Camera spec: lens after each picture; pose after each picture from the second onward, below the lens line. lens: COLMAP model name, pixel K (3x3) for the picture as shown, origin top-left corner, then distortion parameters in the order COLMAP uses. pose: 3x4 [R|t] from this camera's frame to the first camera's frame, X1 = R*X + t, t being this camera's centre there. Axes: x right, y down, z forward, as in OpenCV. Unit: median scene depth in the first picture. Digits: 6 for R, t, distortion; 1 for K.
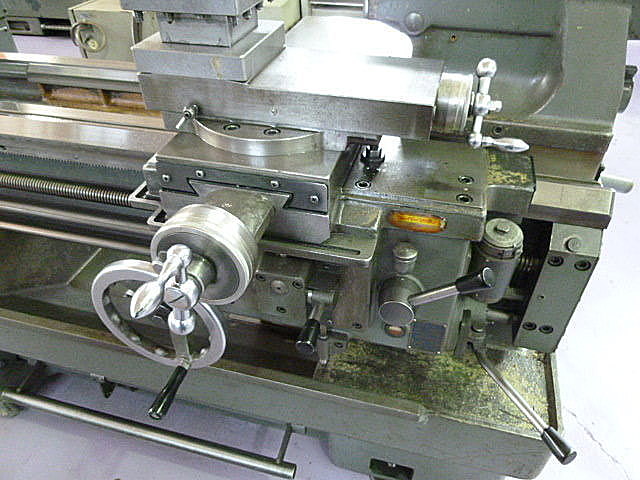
lens RADIAL K [[474.4, 0, 320.0], [0, 474.4, 240.0], [0, 0, 1]] dist [-0.026546, 0.001135]
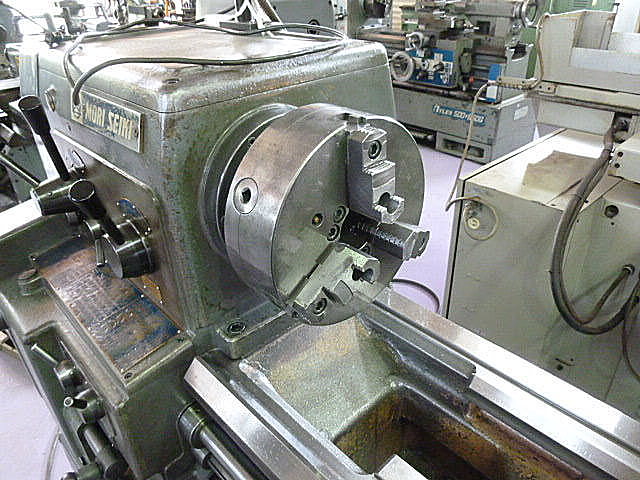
lens RADIAL K [[482.6, 0, 323.7], [0, 482.6, 243.5], [0, 0, 1]] dist [-0.032008, 0.001731]
pose [[0.849446, 0.255749, -0.461557, -0.980958], [-0.321628, 0.944375, -0.068642, -0.771208], [0.418327, 0.206757, 0.884451, 0.599286]]
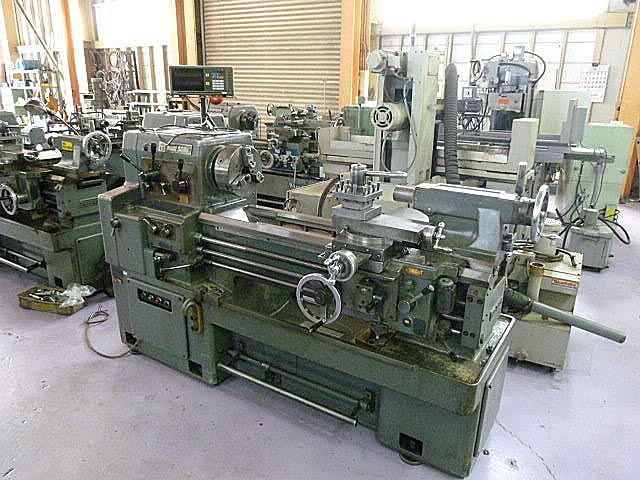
lens RADIAL K [[482.6, 0, 323.7], [0, 482.6, 243.5], [0, 0, 1]] dist [-0.032008, 0.001731]
pose [[0.952124, 0.122279, -0.280192, 0.490081], [-0.216402, 0.916963, -0.335185, 0.916761], [0.215940, 0.379772, 0.899524, -1.852530]]
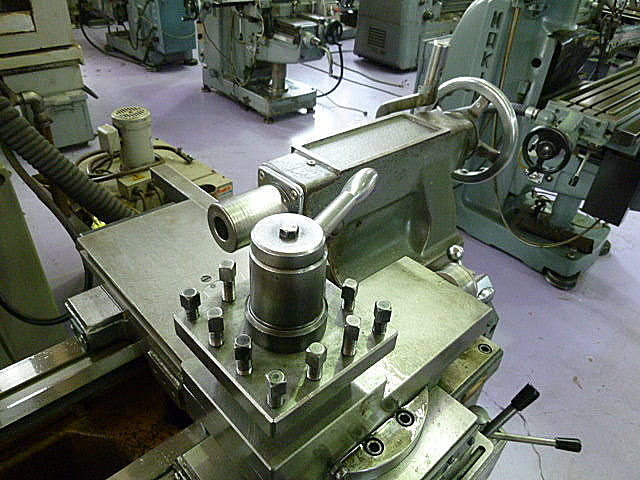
lens RADIAL K [[474.4, 0, 320.0], [0, 474.4, 240.0], [0, 0, 1]] dist [-0.026546, 0.001135]
pose [[0.523595, -0.456902, 0.719089, -0.677685], [0.490026, 0.851955, 0.184518, -0.722061], [-0.696939, 0.255760, 0.669973, 0.358178]]
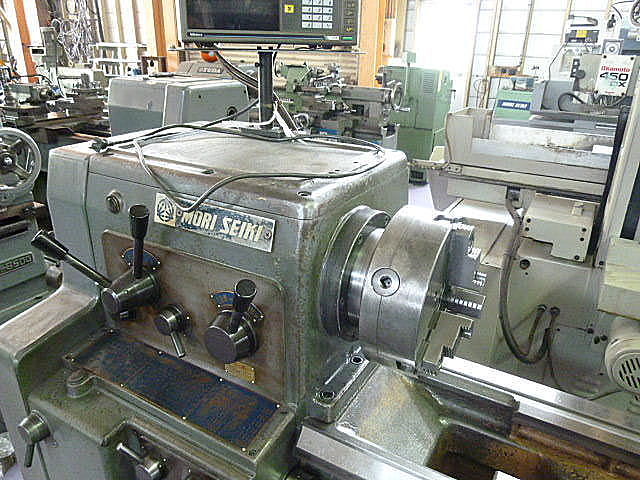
lens RADIAL K [[482.6, 0, 323.7], [0, 482.6, 243.5], [0, 0, 1]] dist [-0.032008, 0.001731]
pose [[0.965331, 0.133322, -0.224412, -1.427349], [-0.192683, 0.943937, -0.268059, -0.621169], [0.176092, 0.302006, 0.936901, 0.184421]]
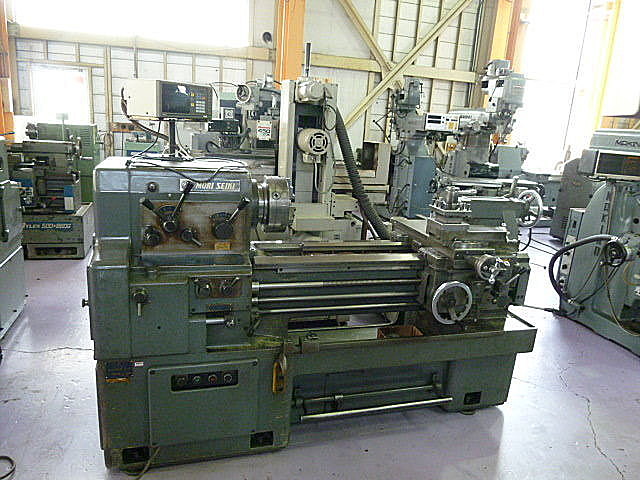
lens RADIAL K [[482.6, 0, 323.7], [0, 482.6, 243.5], [0, 0, 1]] dist [-0.032008, 0.001731]
pose [[0.844557, -0.067590, 0.531183, -3.158901], [0.278968, 0.902280, -0.328736, 0.732733], [-0.457057, 0.425820, 0.780882, -1.511031]]
